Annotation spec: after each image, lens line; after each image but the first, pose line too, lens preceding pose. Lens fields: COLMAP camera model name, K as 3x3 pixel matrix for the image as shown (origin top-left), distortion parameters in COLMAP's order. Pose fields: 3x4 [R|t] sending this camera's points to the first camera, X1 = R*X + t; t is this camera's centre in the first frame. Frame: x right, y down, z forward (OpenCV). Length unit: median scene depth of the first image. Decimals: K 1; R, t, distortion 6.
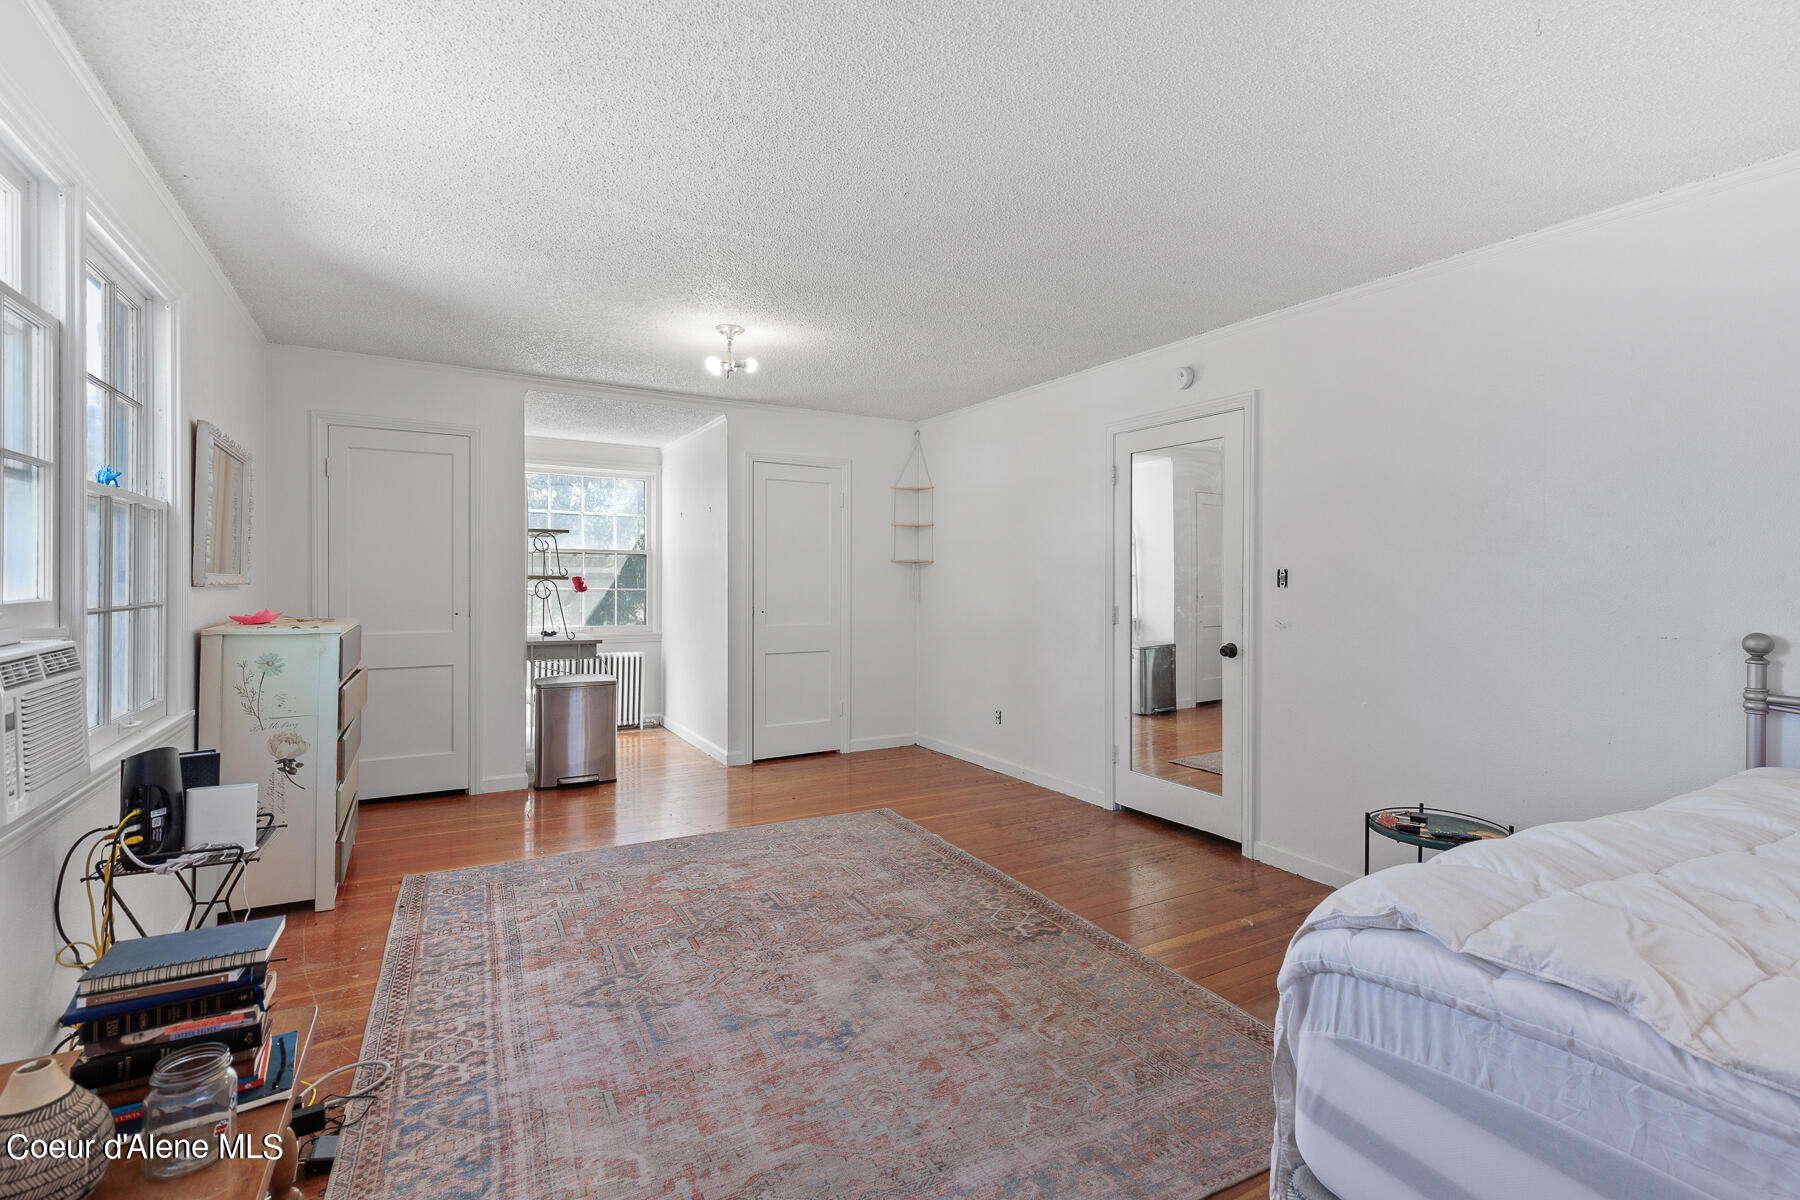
lens RADIAL K [[820.8, 0, 907.9], [0, 820.8, 584.3], [0, 0, 1]] dist [0.003752, -0.000223]
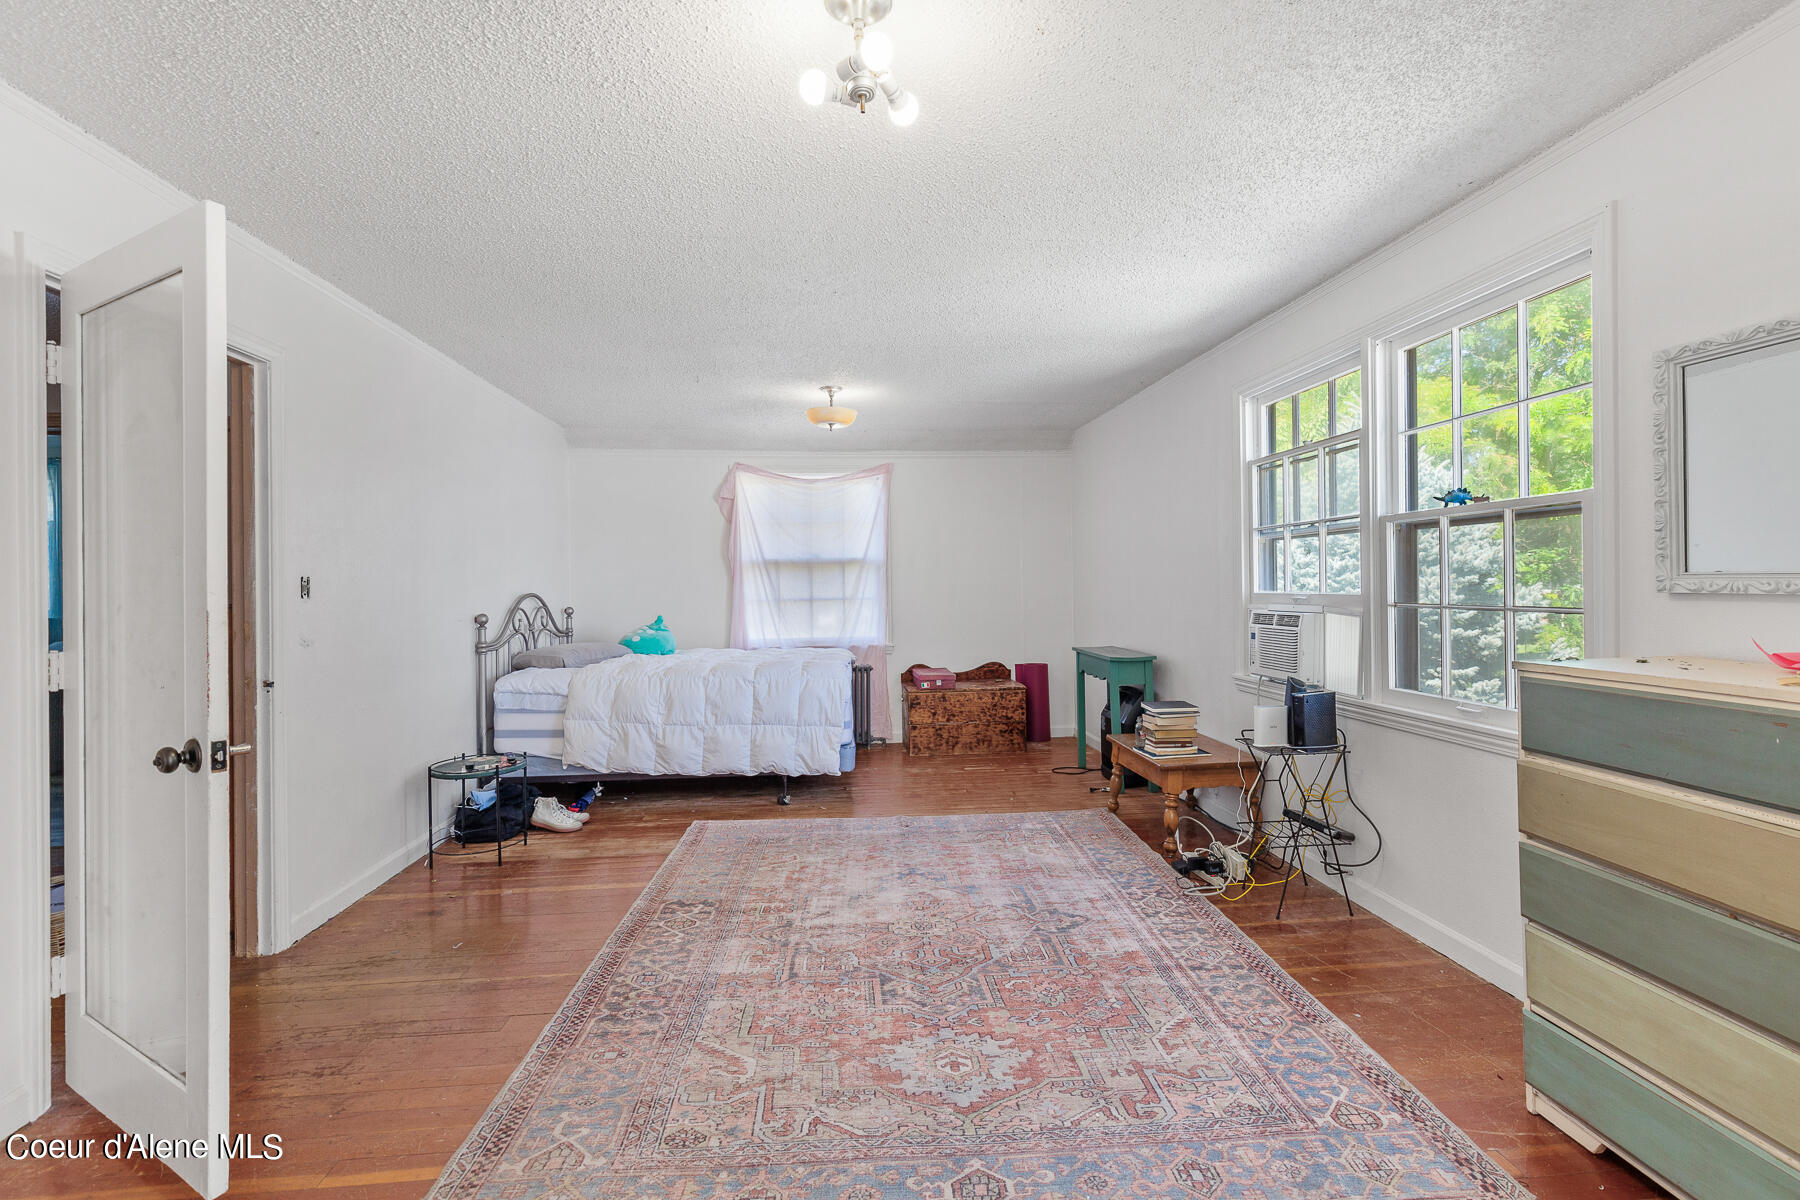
lens RADIAL K [[820.8, 0, 903.8], [0, 820.8, 587.5], [0, 0, 1]] dist [0.003752, -0.000223]
pose [[-0.909155, 0.003088, 0.416446, -0.583160], [0.009407, 0.999870, 0.013122, -0.016608], [-0.416351, 0.015848, -0.909066, 1.932910]]
